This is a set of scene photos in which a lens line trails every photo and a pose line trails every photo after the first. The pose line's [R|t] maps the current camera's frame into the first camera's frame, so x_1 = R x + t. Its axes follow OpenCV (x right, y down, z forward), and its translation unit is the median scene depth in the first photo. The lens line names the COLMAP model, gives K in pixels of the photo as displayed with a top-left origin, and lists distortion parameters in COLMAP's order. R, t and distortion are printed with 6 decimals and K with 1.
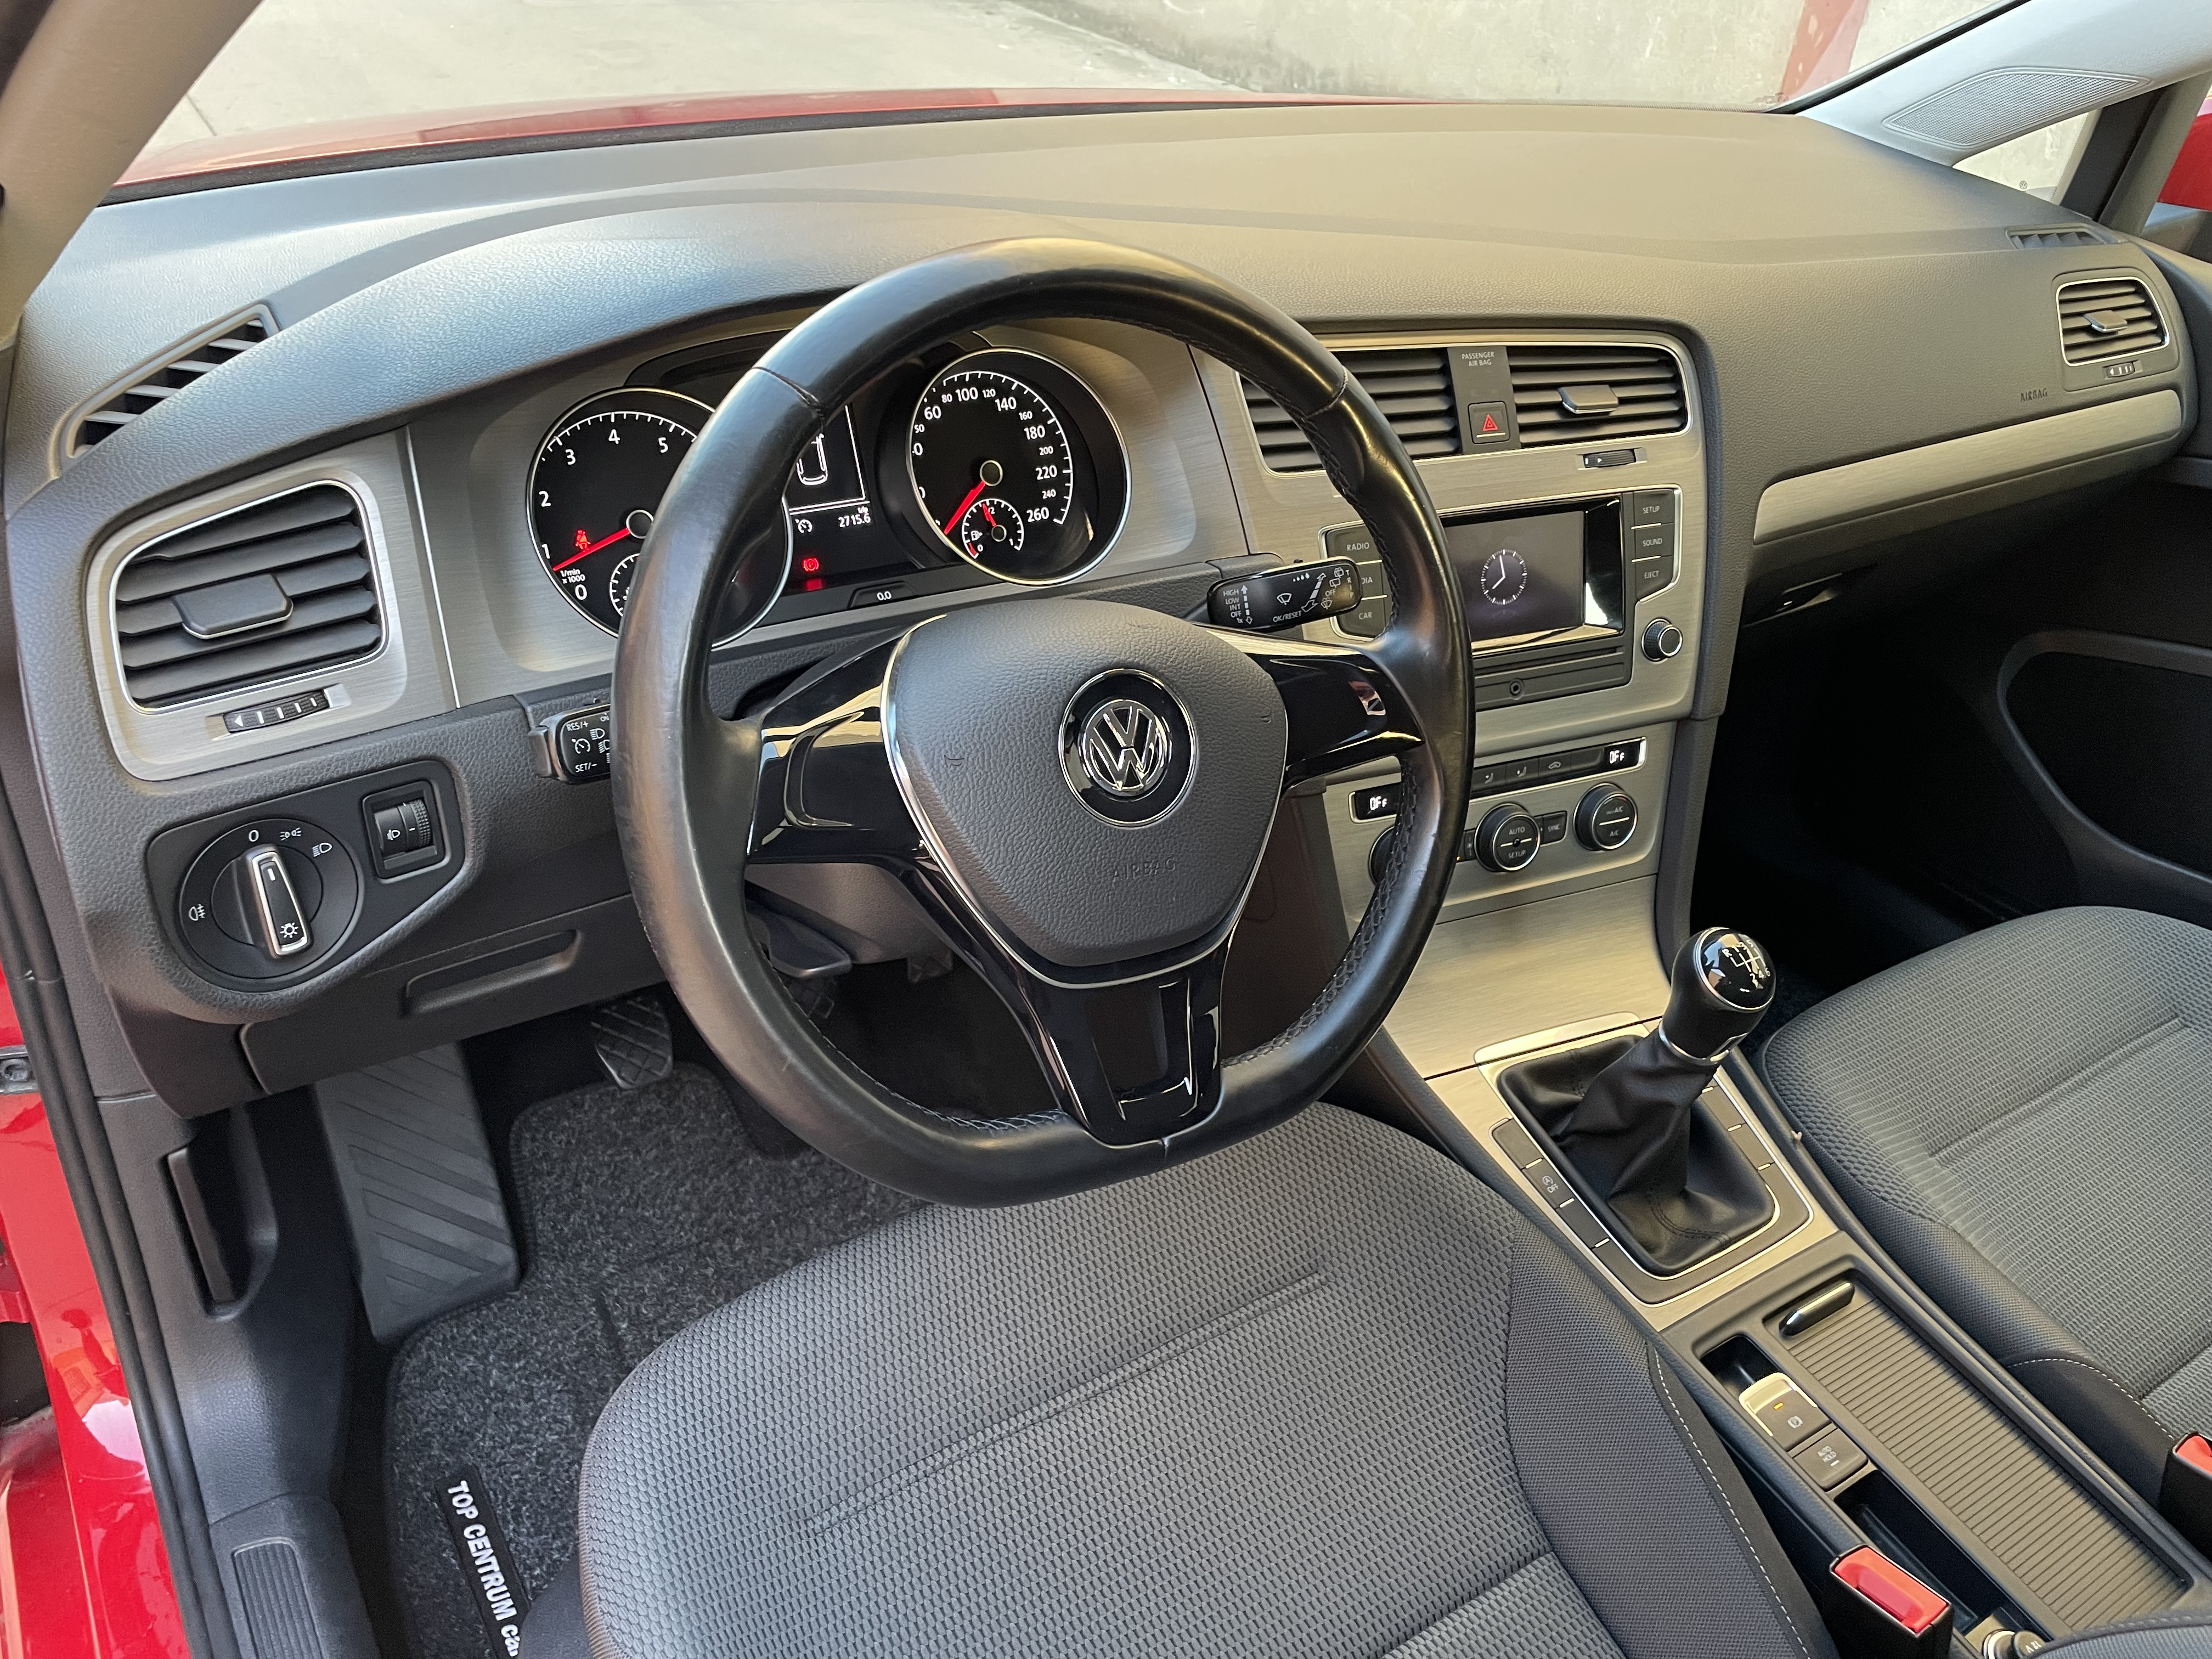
lens RADIAL K [[1693.7, 0, 1101.8], [0, 1693.7, 838.3], [0, 0, 1]] dist [0.047795, -0.072837]
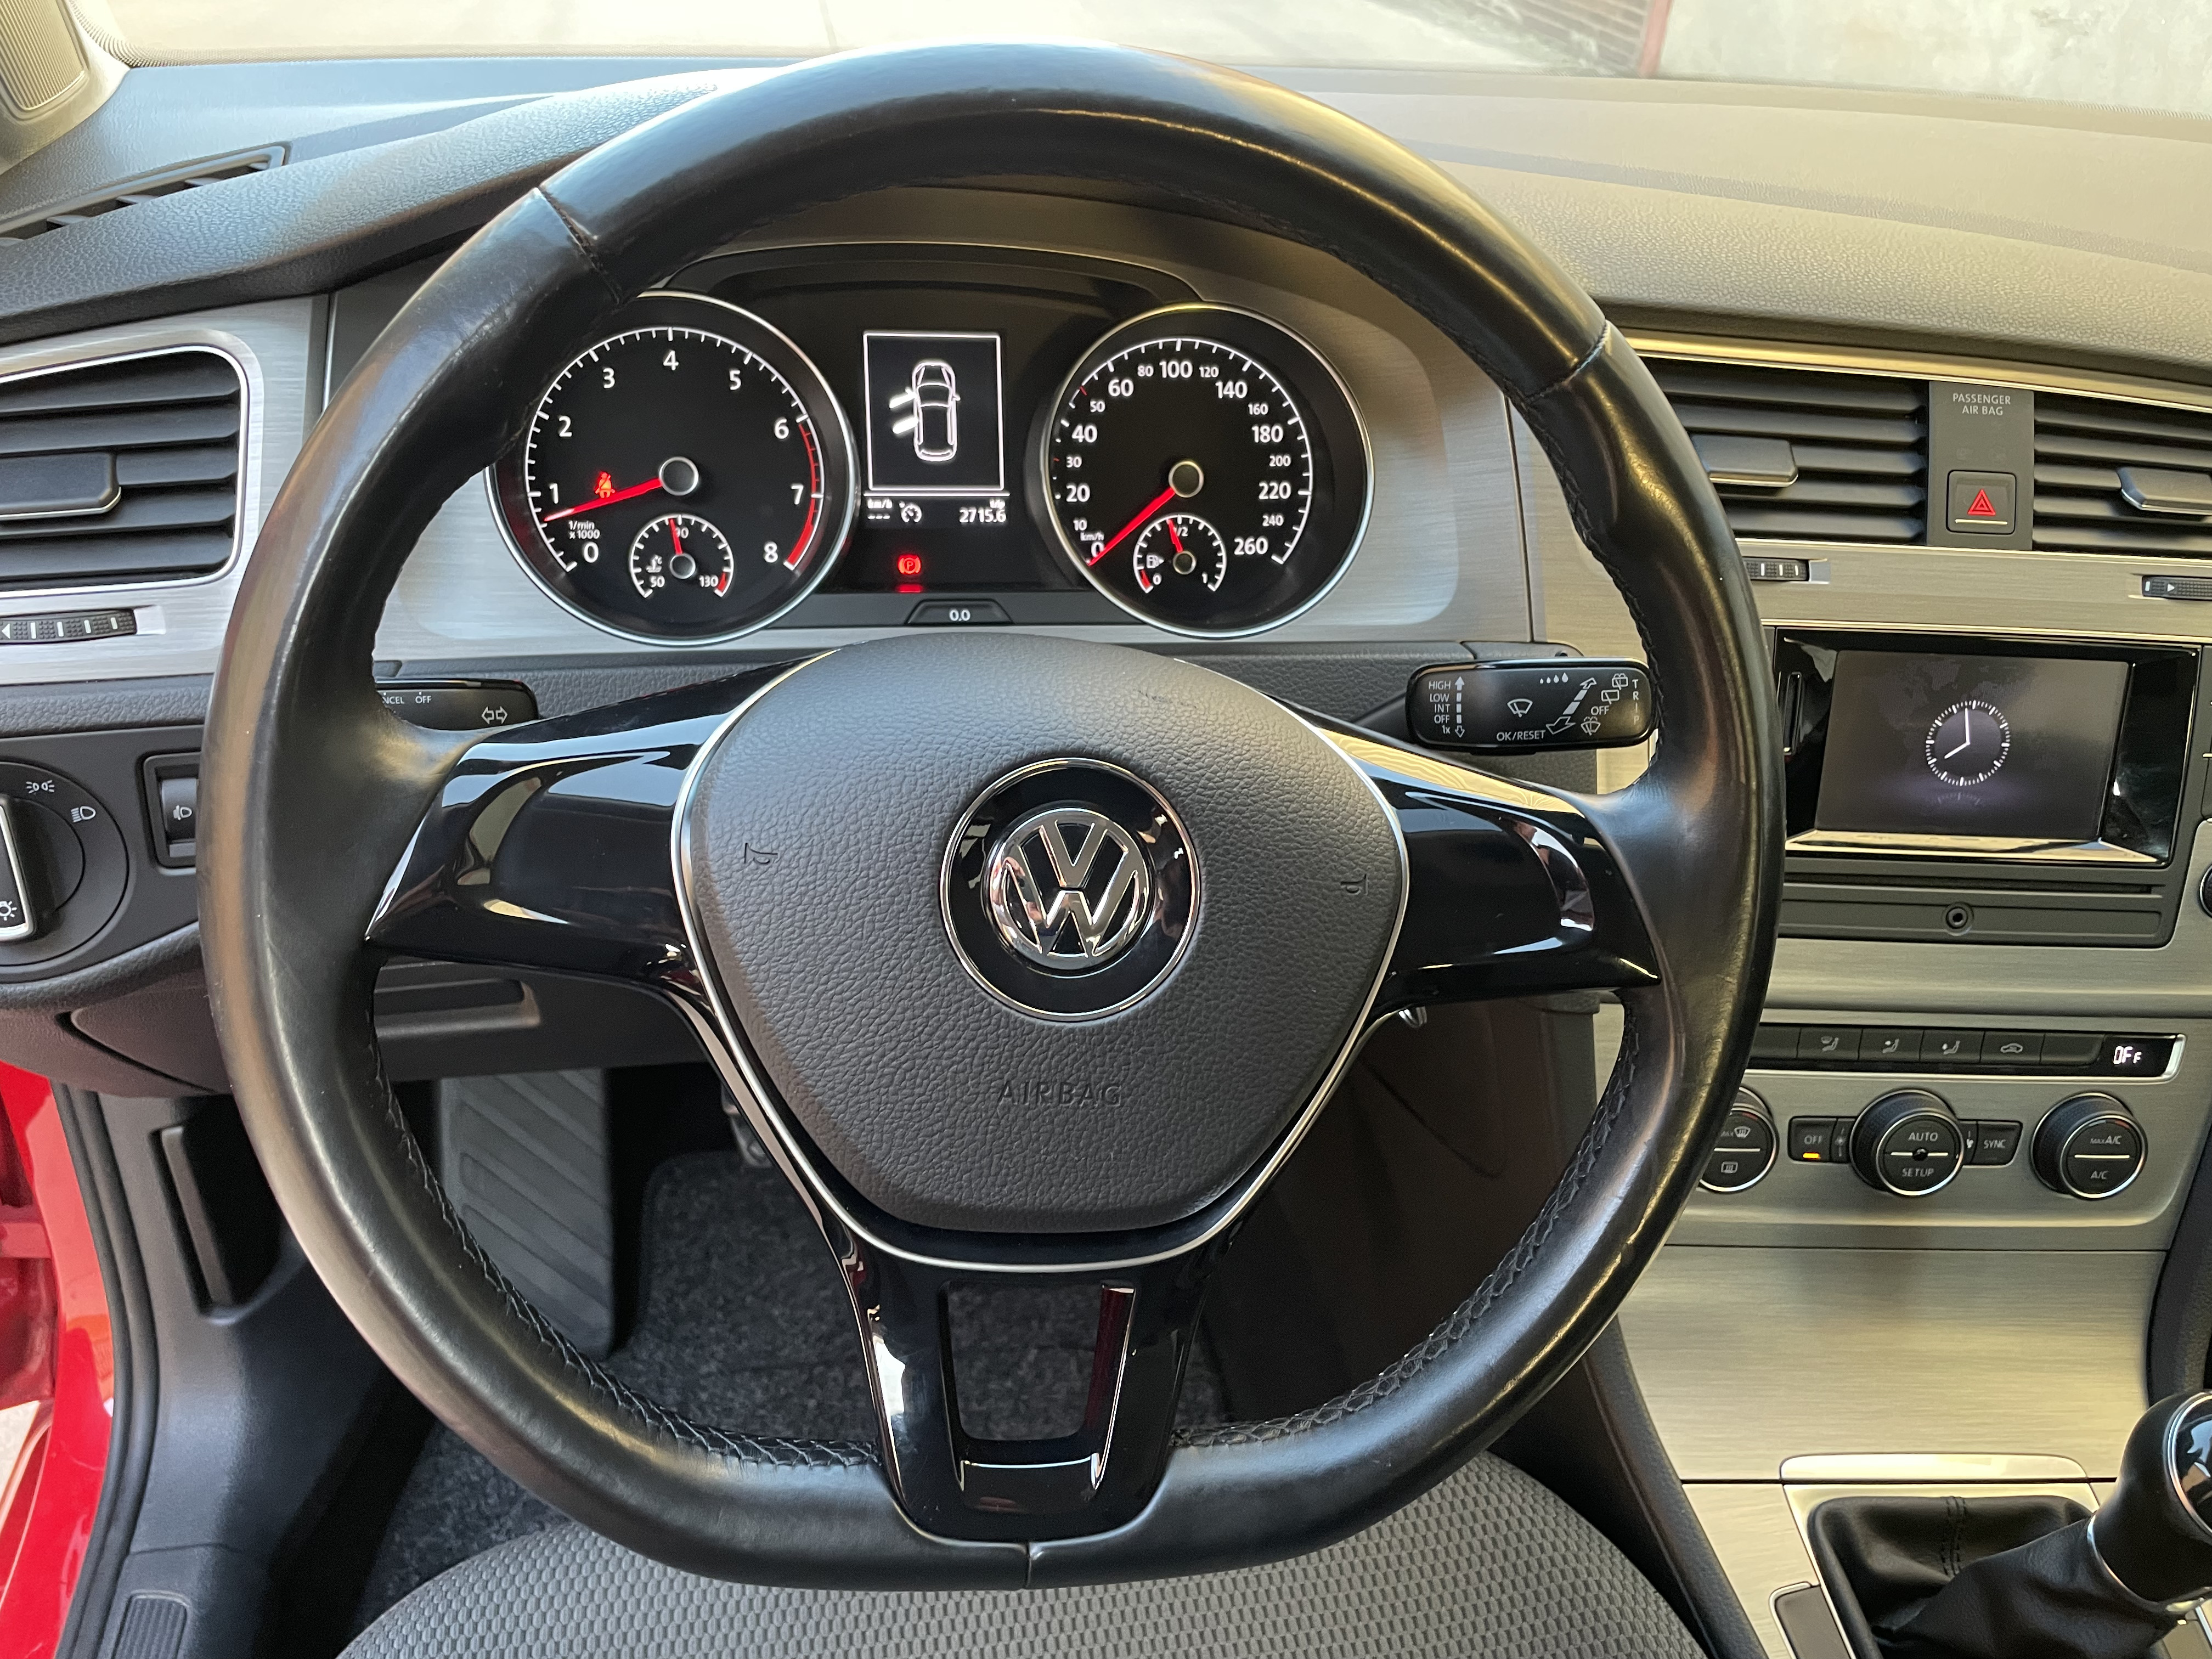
lens RADIAL K [[1693.7, 0, 1063.7], [0, 1693.7, 825.5], [0, 0, 1]] dist [0.047795, -0.072837]
pose [[0.927172, 0.183855, -0.326419, 0.147833], [-0.201061, 0.979385, -0.019462, -0.046009], [0.316112, 0.083674, 0.945025, 0.312069]]
